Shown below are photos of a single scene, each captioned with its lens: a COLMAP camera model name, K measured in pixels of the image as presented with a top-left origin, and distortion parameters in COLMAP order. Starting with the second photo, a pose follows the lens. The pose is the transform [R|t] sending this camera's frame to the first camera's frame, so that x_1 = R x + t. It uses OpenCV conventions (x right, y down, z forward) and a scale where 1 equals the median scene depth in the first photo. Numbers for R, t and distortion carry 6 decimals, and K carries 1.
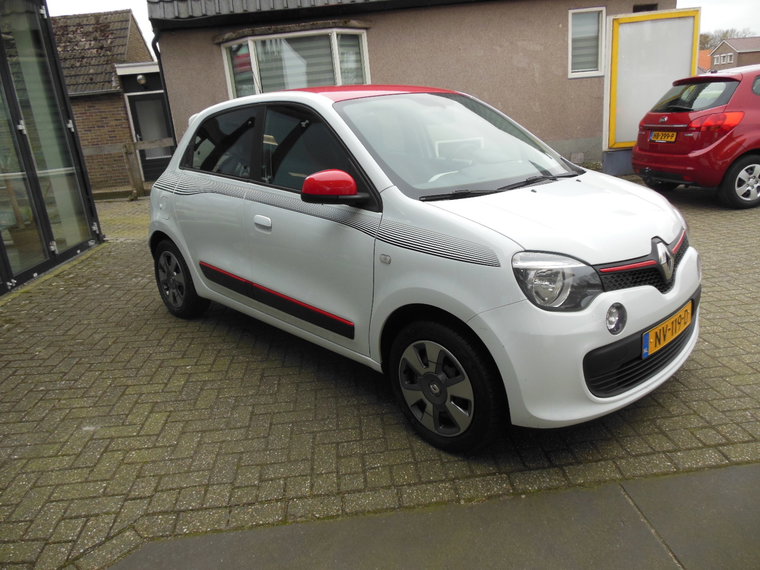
lens RADIAL K [[568.6, 0, 377.2], [0, 568.6, 288.5], [0, 0, 1]] dist [-0.042207, 0.060743]
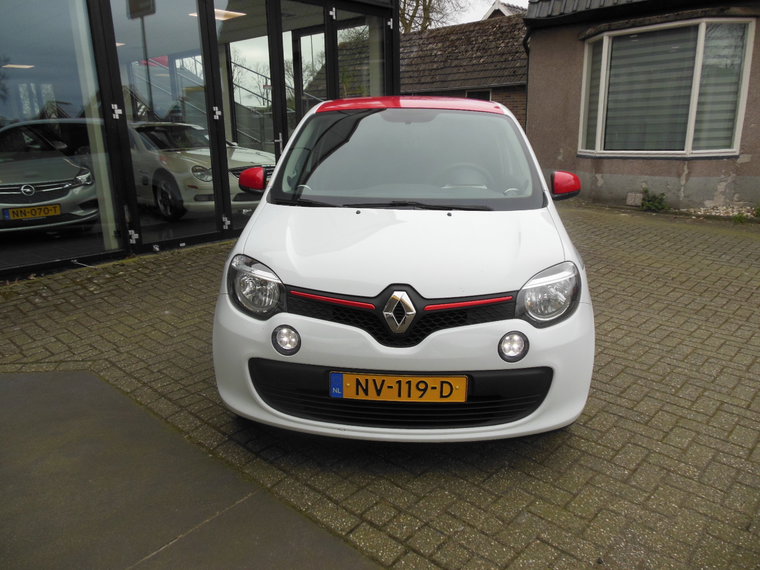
lens RADIAL K [[568.6, 0, 377.2], [0, 568.6, 288.5], [0, 0, 1]] dist [-0.042207, 0.060743]
pose [[0.673354, 0.271309, -0.687740, 0.956142], [-0.256704, 0.958156, 0.126653, -0.165967], [0.693324, 0.091263, 0.714824, 0.280705]]
